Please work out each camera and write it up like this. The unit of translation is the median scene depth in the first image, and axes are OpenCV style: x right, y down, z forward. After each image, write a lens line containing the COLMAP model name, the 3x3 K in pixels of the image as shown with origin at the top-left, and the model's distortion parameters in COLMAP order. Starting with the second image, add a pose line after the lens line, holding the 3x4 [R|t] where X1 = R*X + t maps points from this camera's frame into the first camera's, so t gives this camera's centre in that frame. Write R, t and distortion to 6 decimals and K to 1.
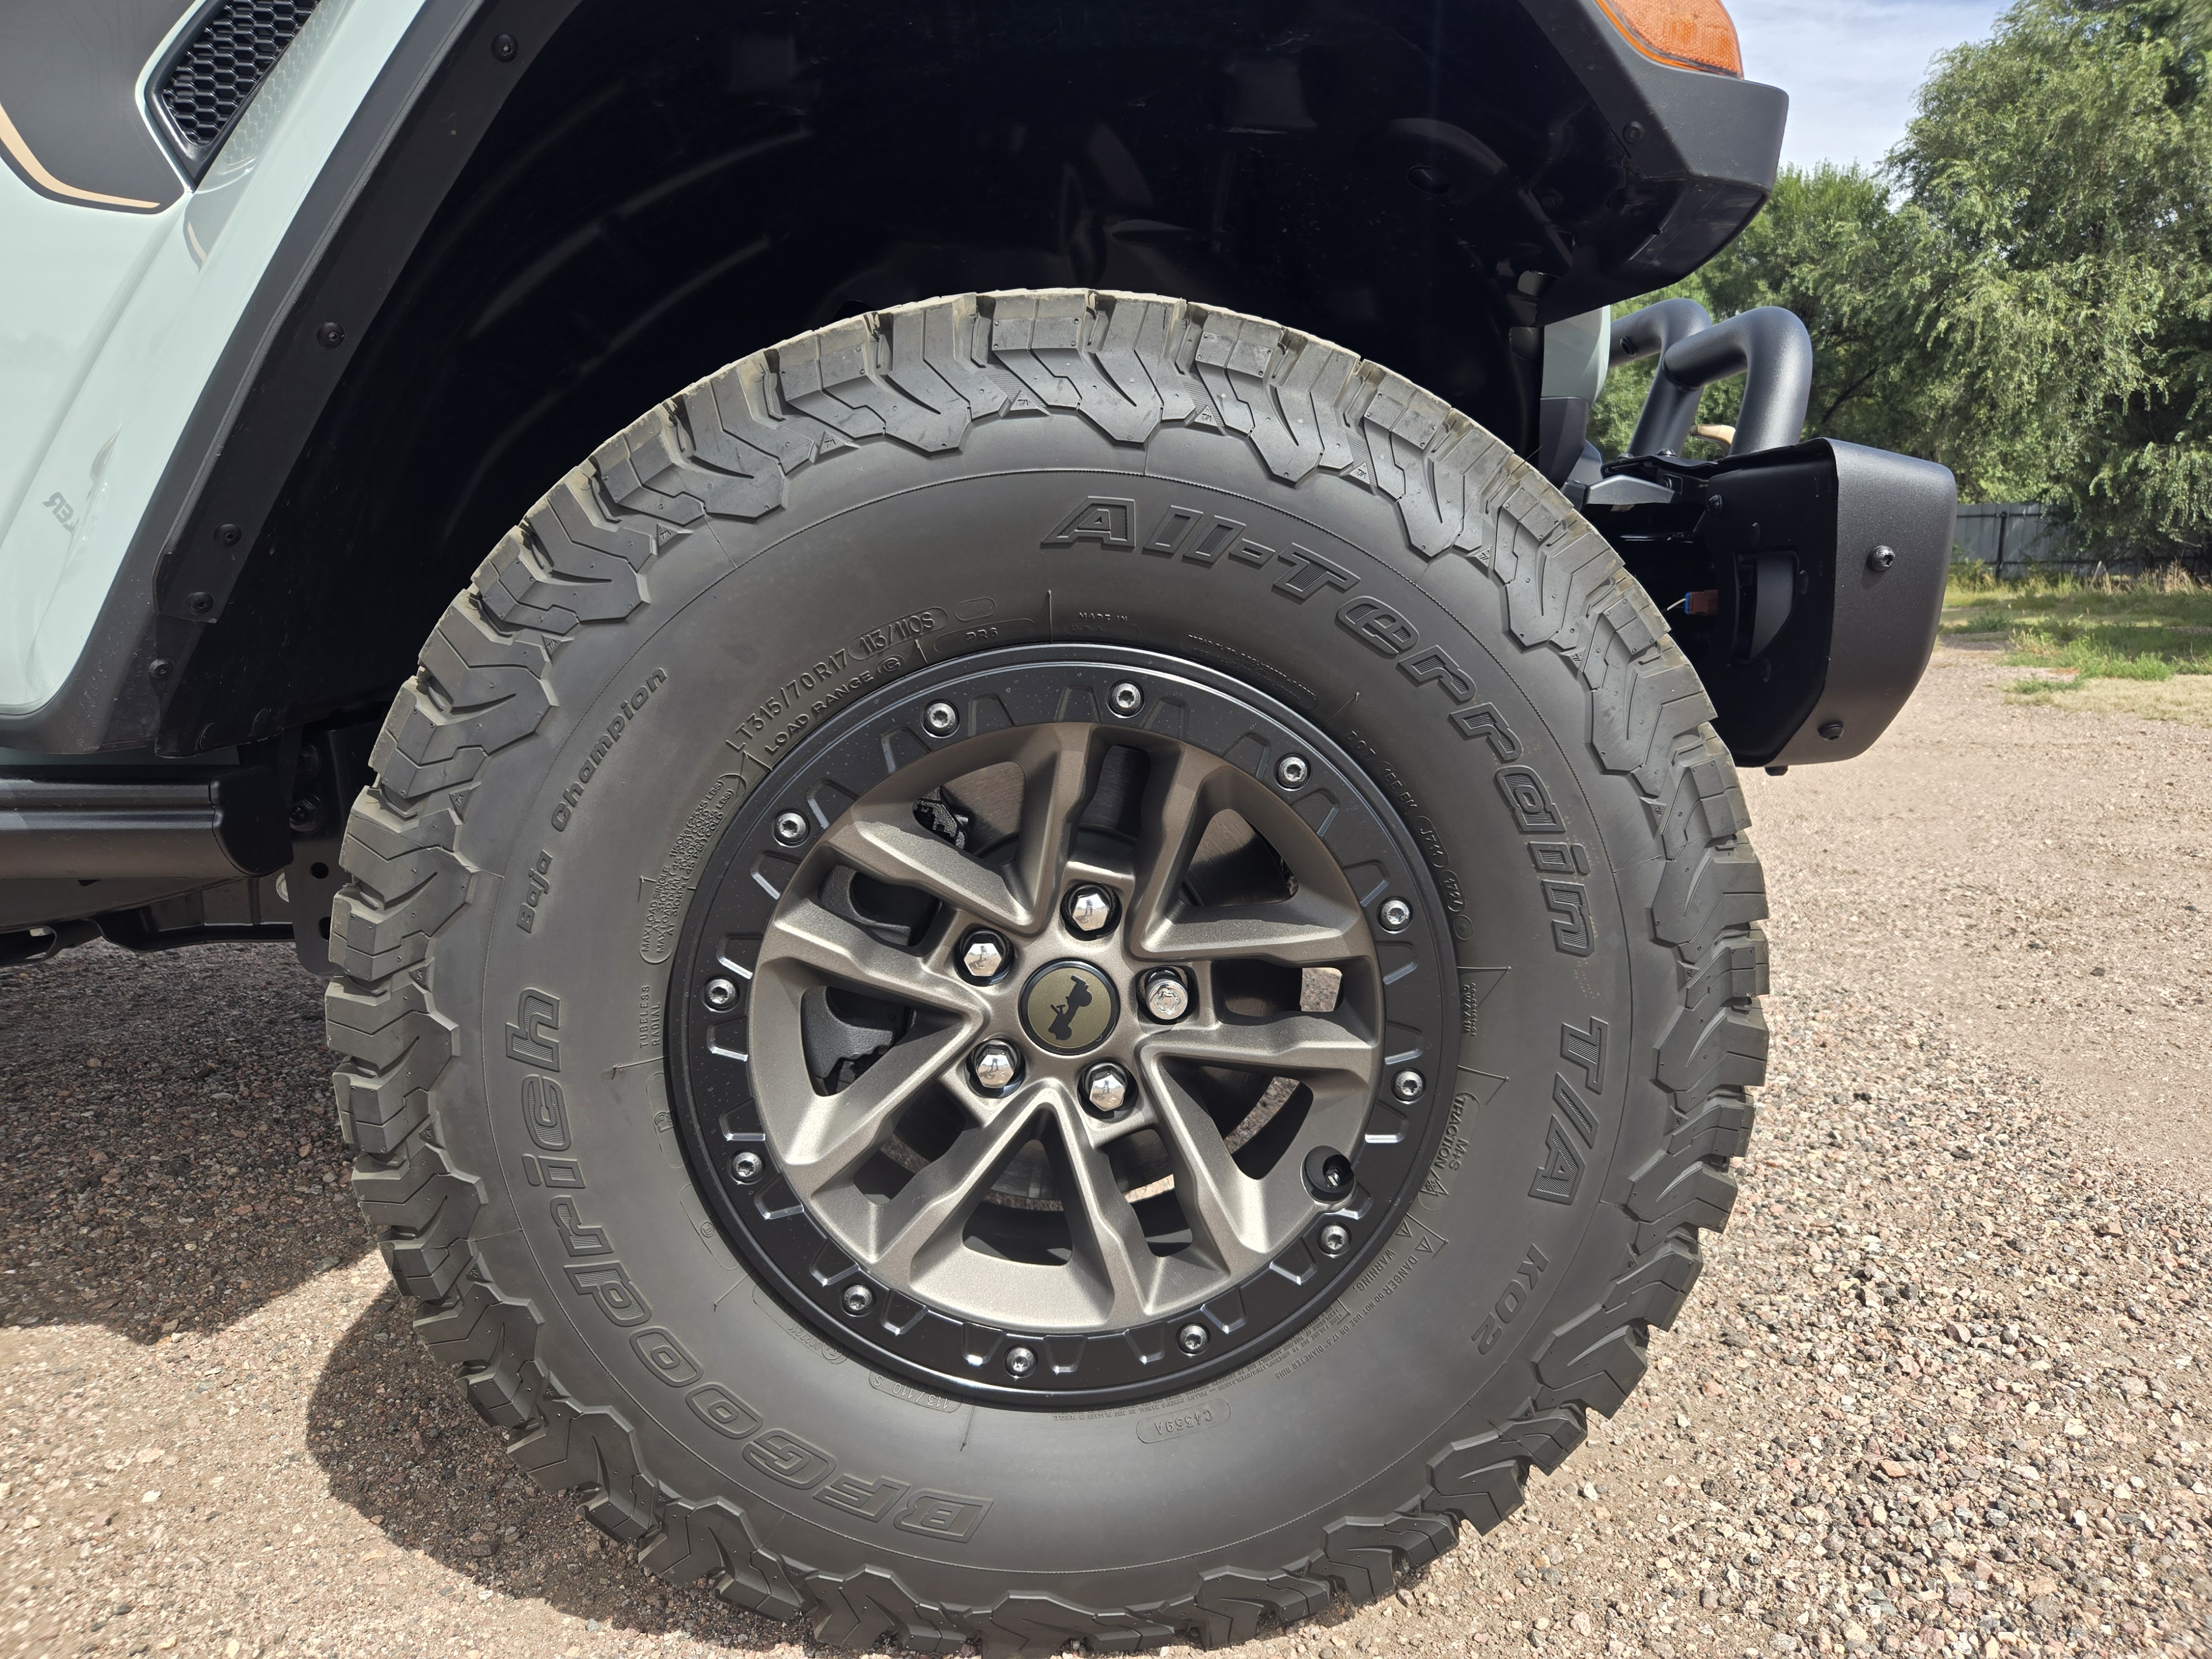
lens RADIAL K [[1510.7, 0, 1165.4], [0, 1510.7, 828.6], [0, 0, 1]] dist [0.004348, 0.000905]
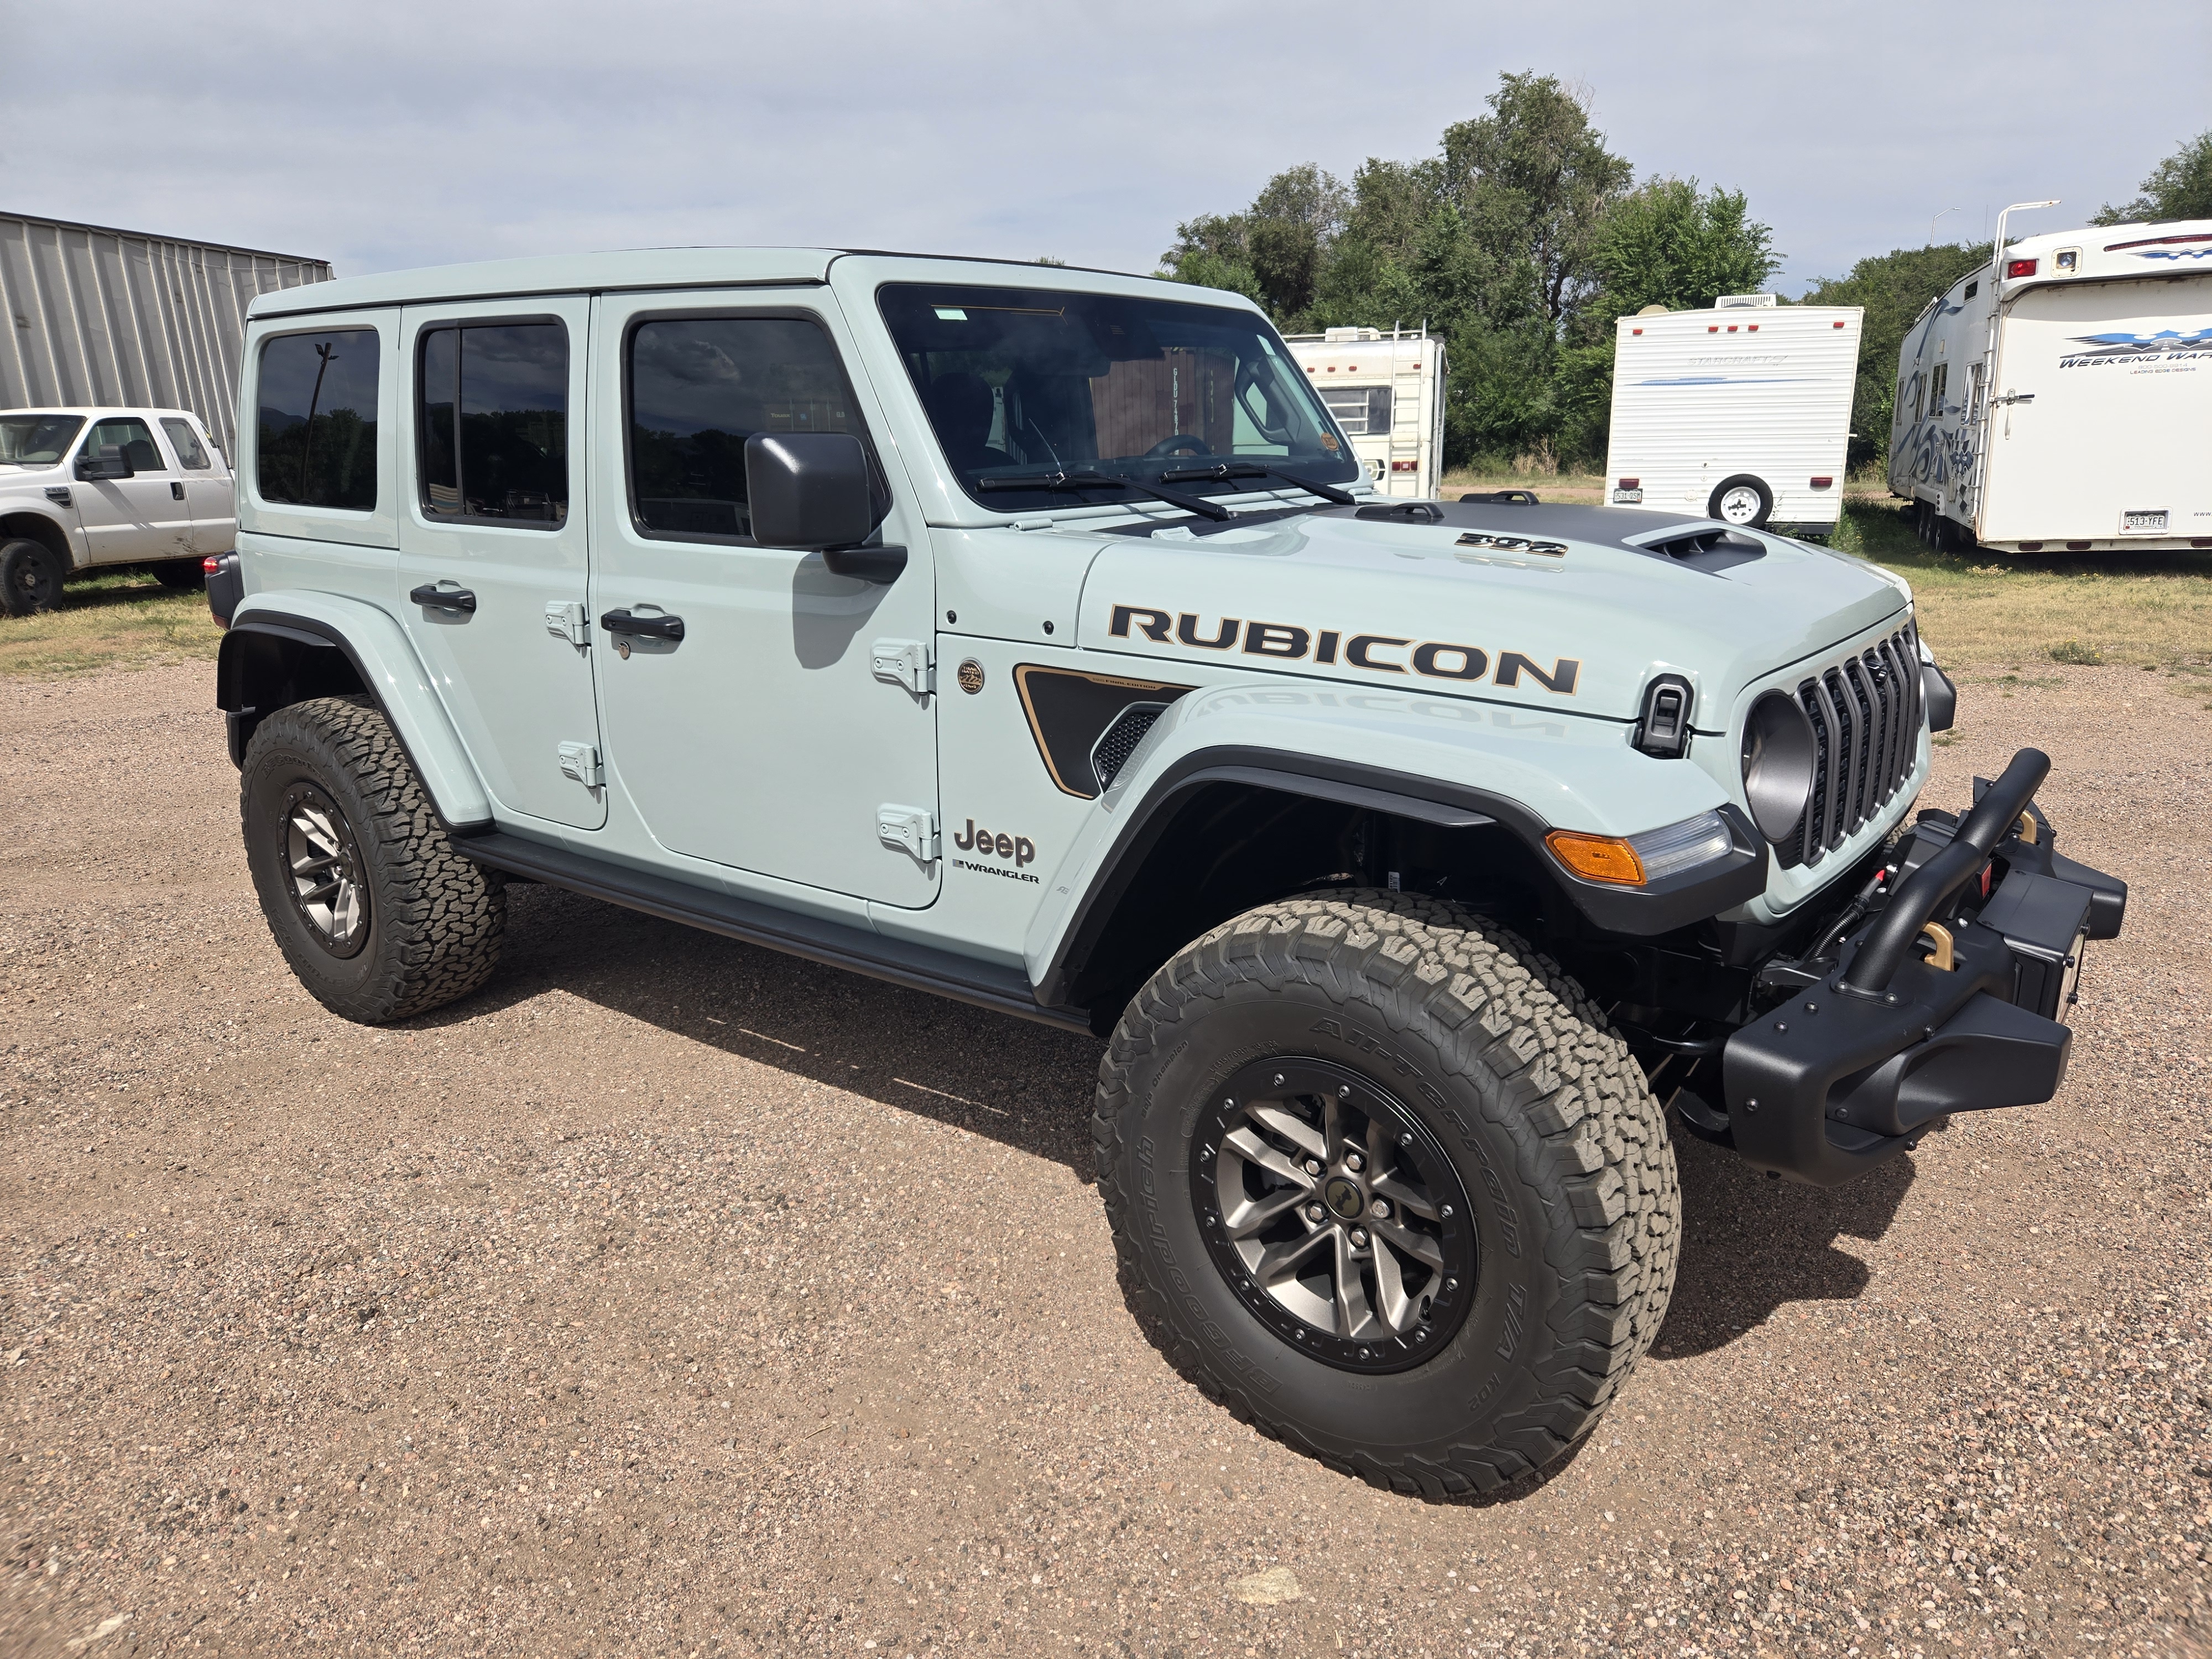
lens RADIAL K [[1510.7, 0, 1165.4], [0, 1510.7, 828.6], [0, 0, 1]] dist [0.004348, 0.000905]
pose [[0.745825, 0.166795, -0.644922, 1.162571], [-0.106772, 0.985560, 0.131416, -0.733279], [0.657529, -0.029154, 0.752865, -0.924799]]
